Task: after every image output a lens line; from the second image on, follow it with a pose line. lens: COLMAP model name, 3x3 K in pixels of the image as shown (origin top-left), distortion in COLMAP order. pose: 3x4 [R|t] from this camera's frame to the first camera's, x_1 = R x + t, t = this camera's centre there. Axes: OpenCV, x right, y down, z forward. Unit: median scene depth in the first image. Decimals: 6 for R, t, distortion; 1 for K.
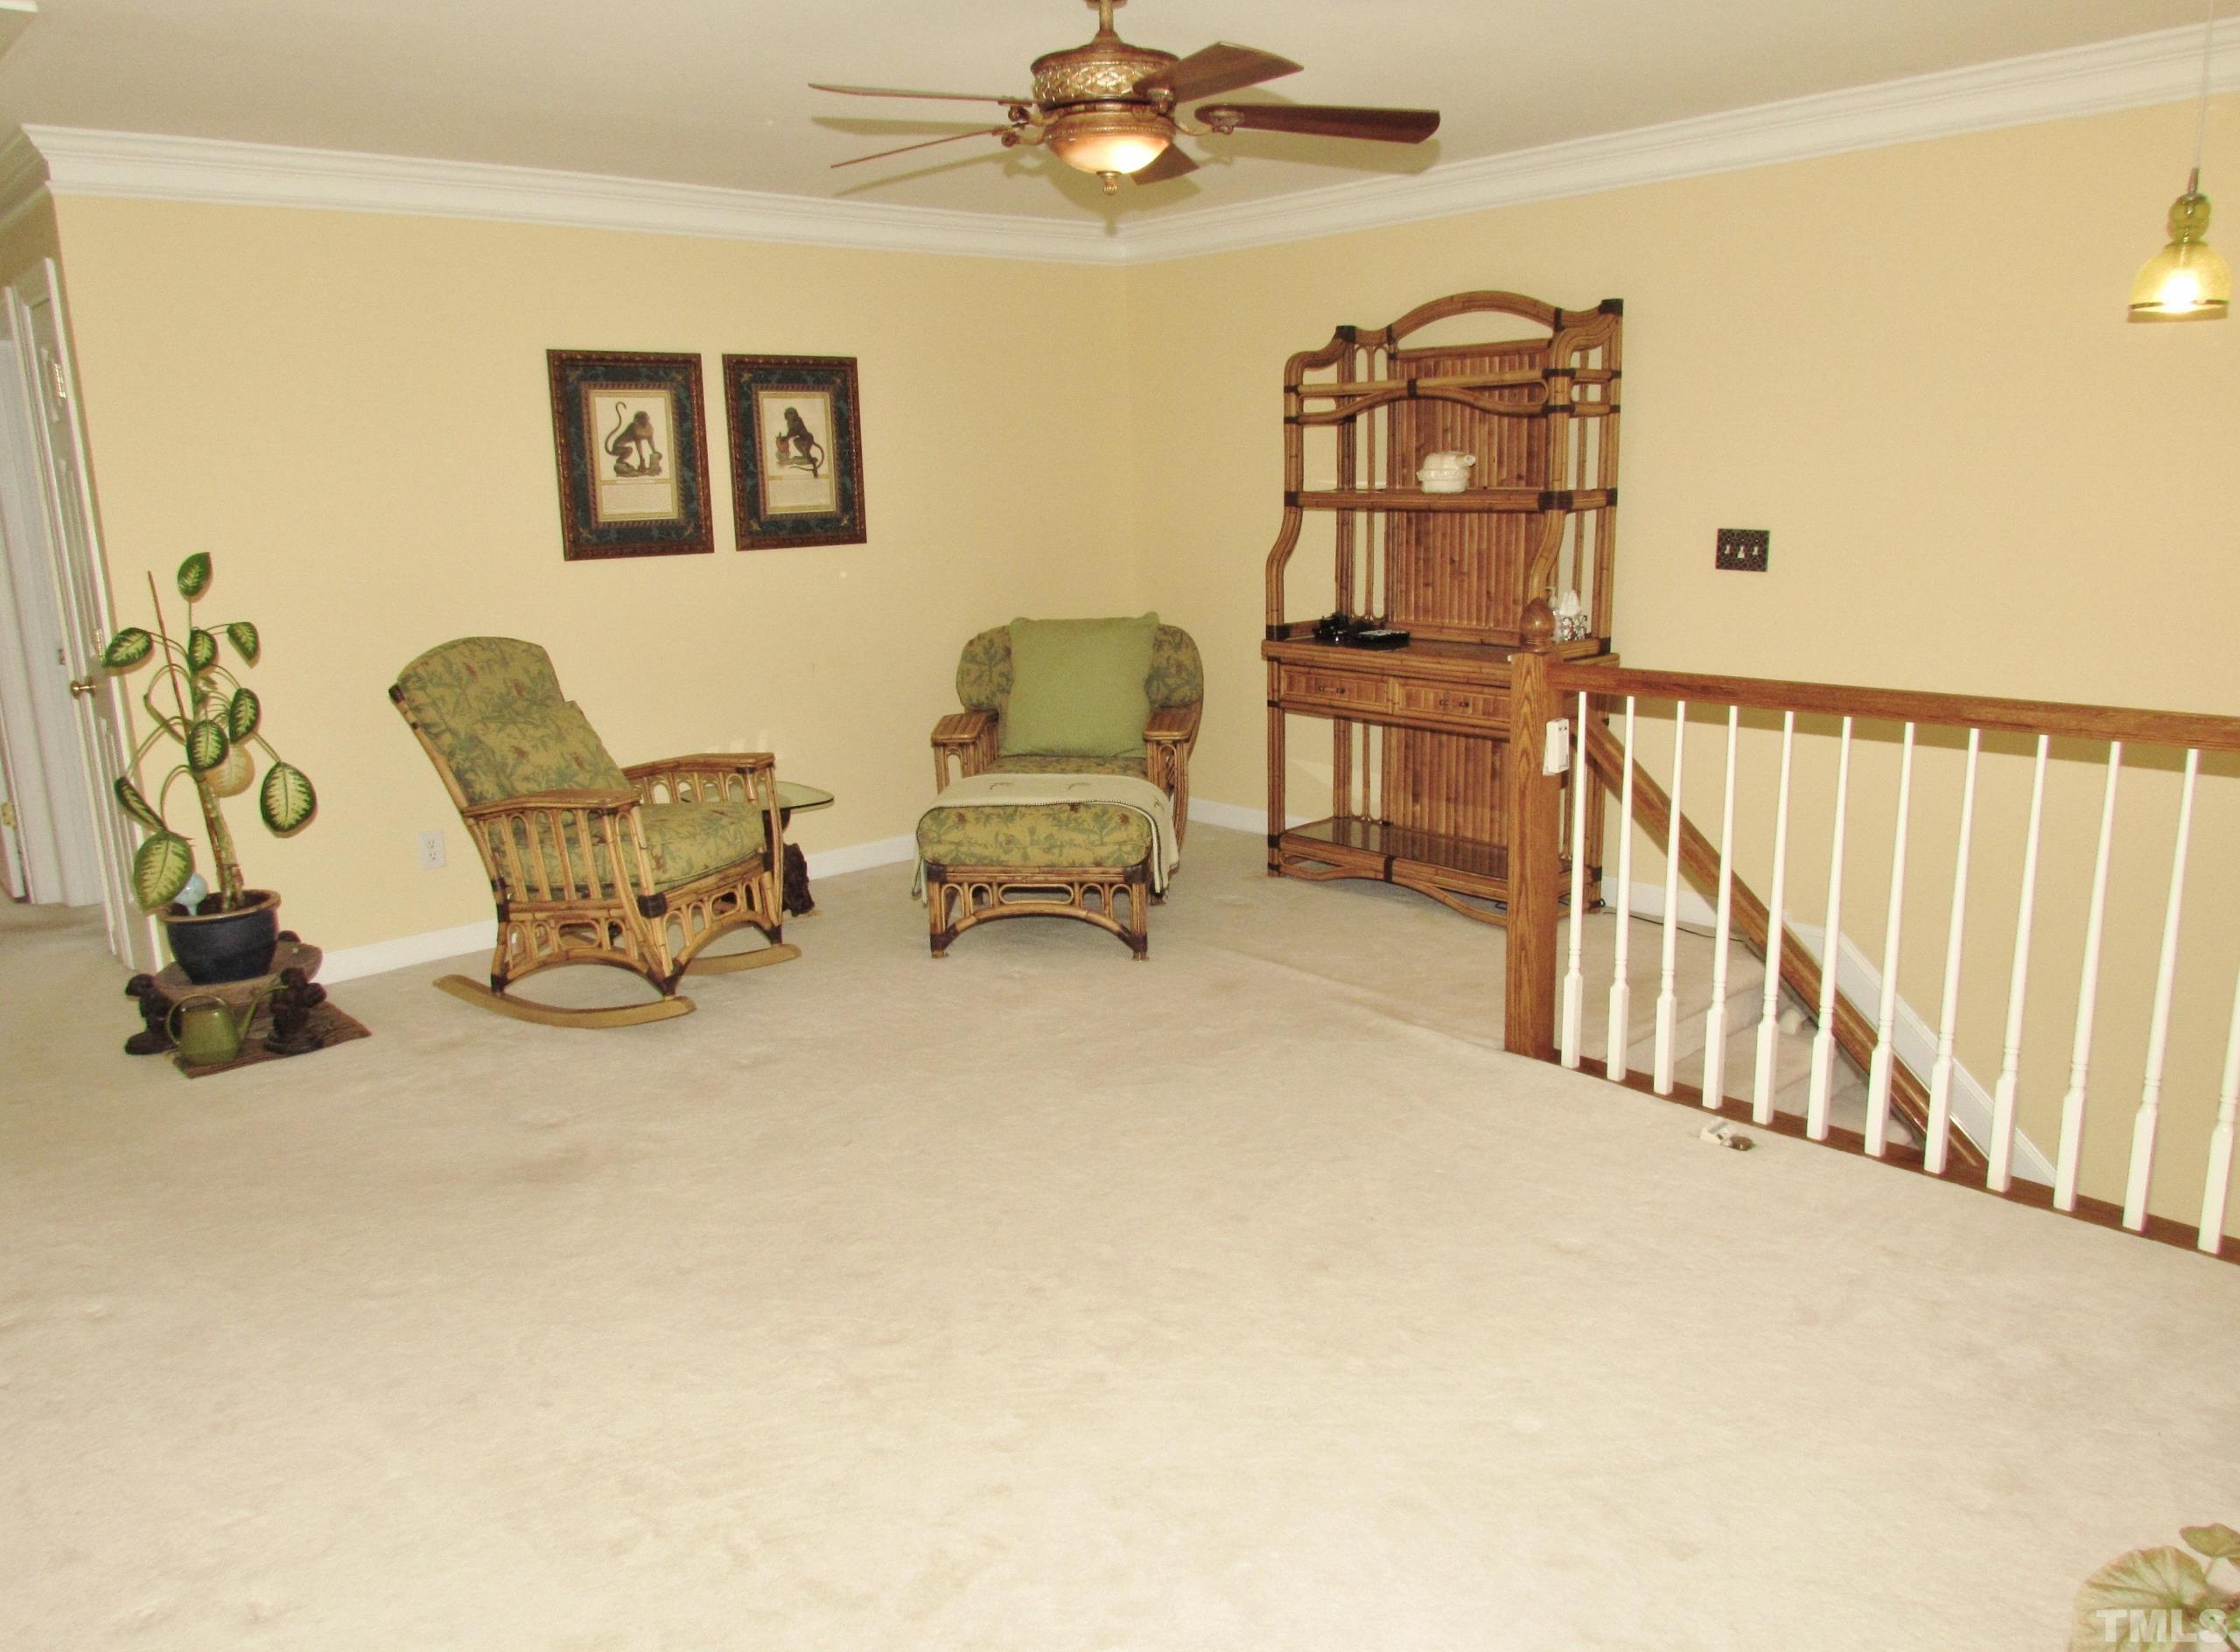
lens RADIAL K [[1589.0, 0, 1121.9], [0, 1589.0, 845.4], [0, 0, 1]] dist [-0.045034, 0.026605]
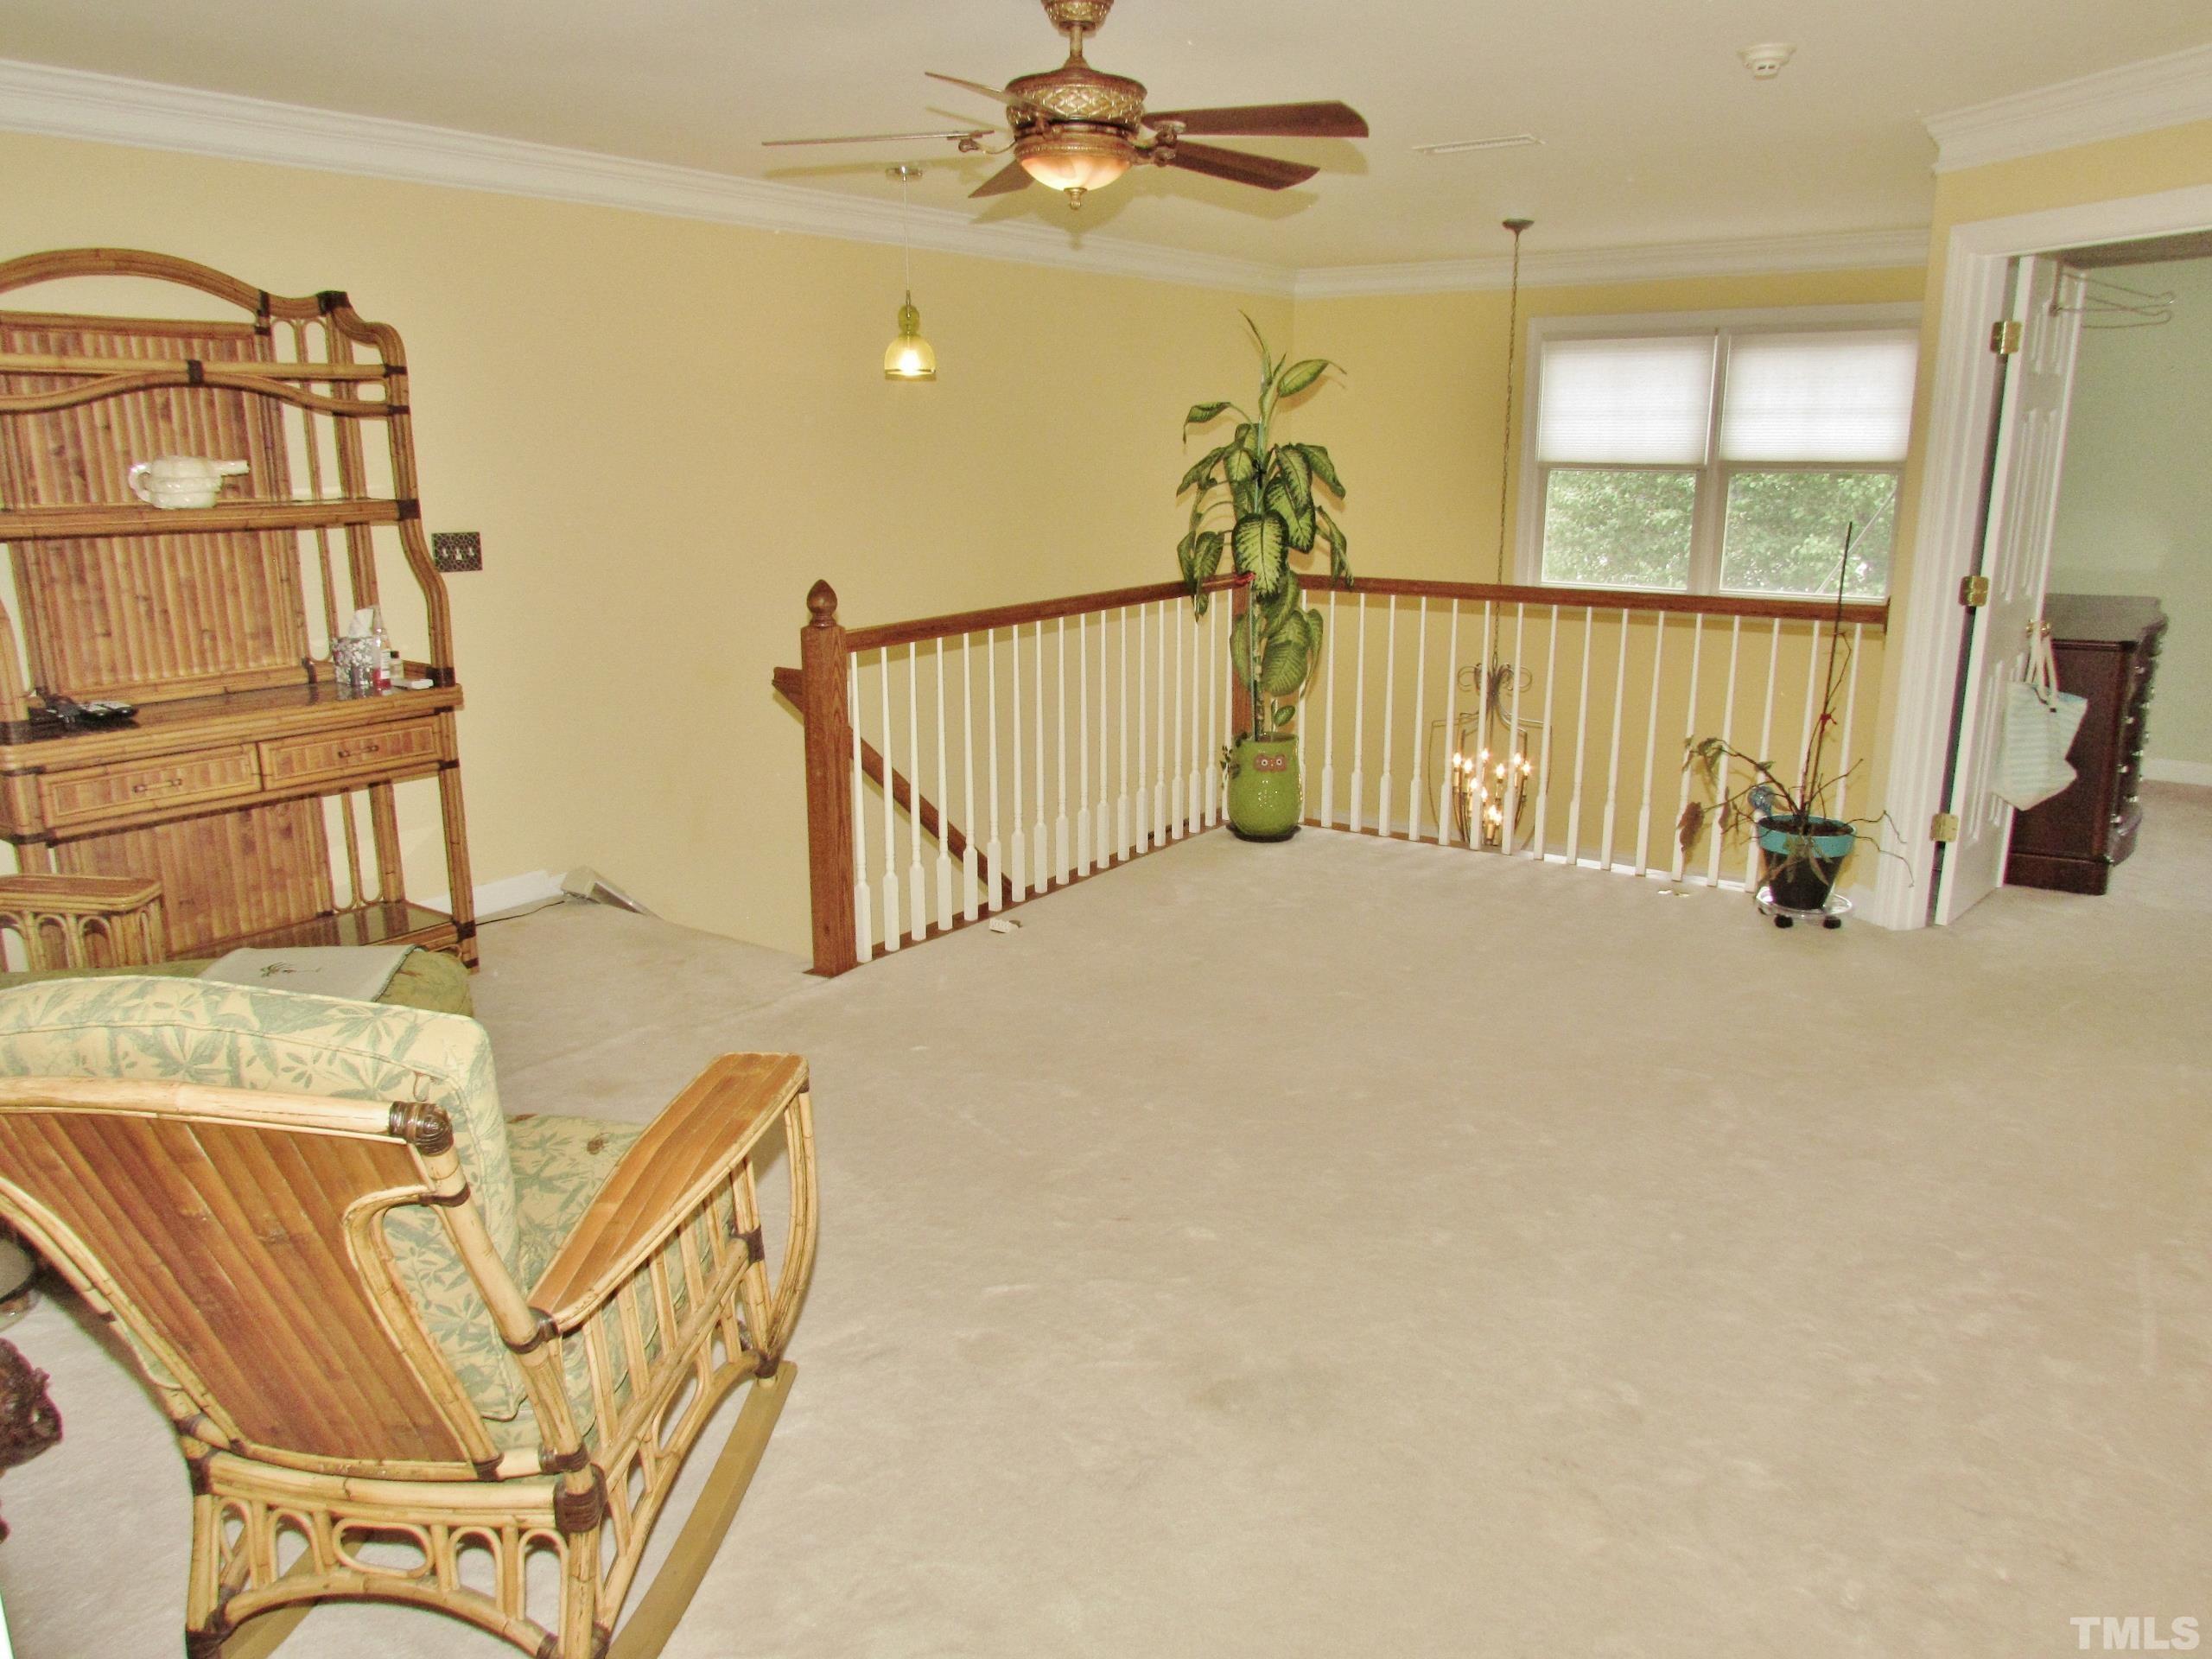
lens RADIAL K [[1569.1, 0, 1096.9], [0, 1569.1, 830.5], [0, 0, 1]] dist [-0.045034, 0.026605]
pose [[-0.212444, -0.212709, 0.953741, -0.674739], [0.234732, 0.936334, 0.261112, -0.173945], [-0.948561, 0.279345, -0.148989, 0.758032]]
